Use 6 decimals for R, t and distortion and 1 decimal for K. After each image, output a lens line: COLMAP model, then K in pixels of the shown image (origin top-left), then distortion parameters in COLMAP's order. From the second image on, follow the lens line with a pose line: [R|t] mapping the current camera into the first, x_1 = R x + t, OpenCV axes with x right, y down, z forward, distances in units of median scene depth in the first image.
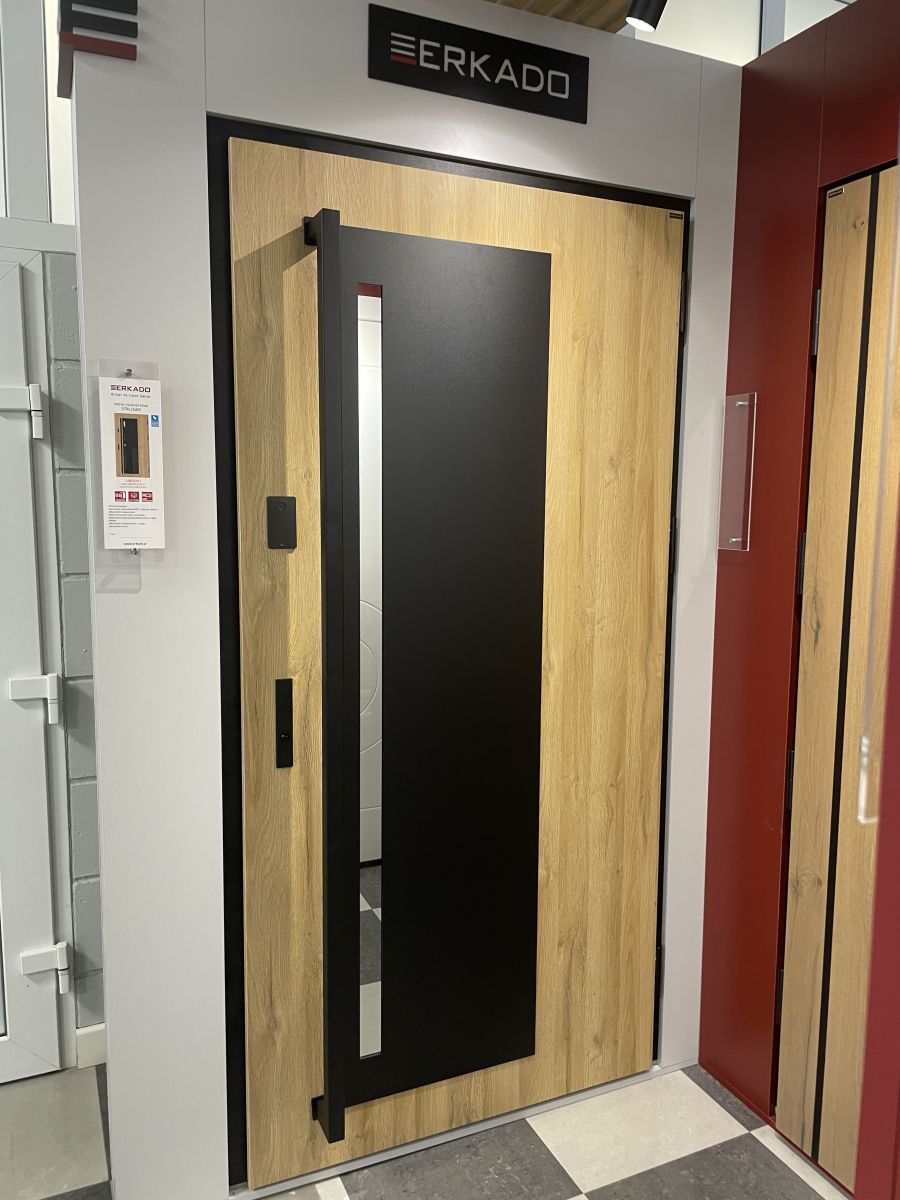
lens RADIAL K [[900.3, 0, 452.2], [0, 900.3, 597.3], [0, 0, 1]] dist [0.104622, -0.131265]
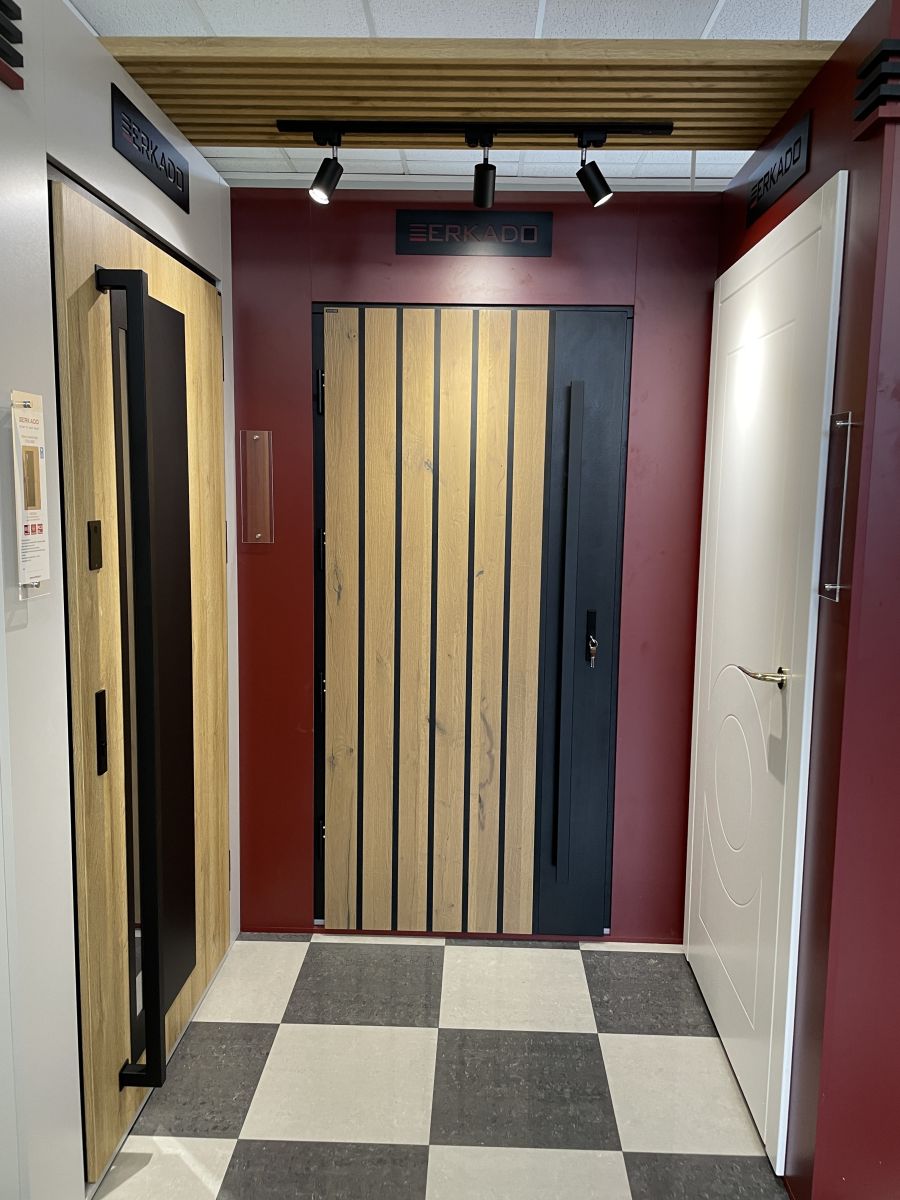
lens RADIAL K [[885.7, 0, 452.7], [0, 885.7, 578.7], [0, 0, 1]] dist [0.098146, -0.107751]
pose [[0.459139, -0.100604, 0.882650, -0.839161], [0.088675, 0.993795, 0.067146, -0.069157], [-0.883928, 0.047440, 0.465211, 0.124873]]
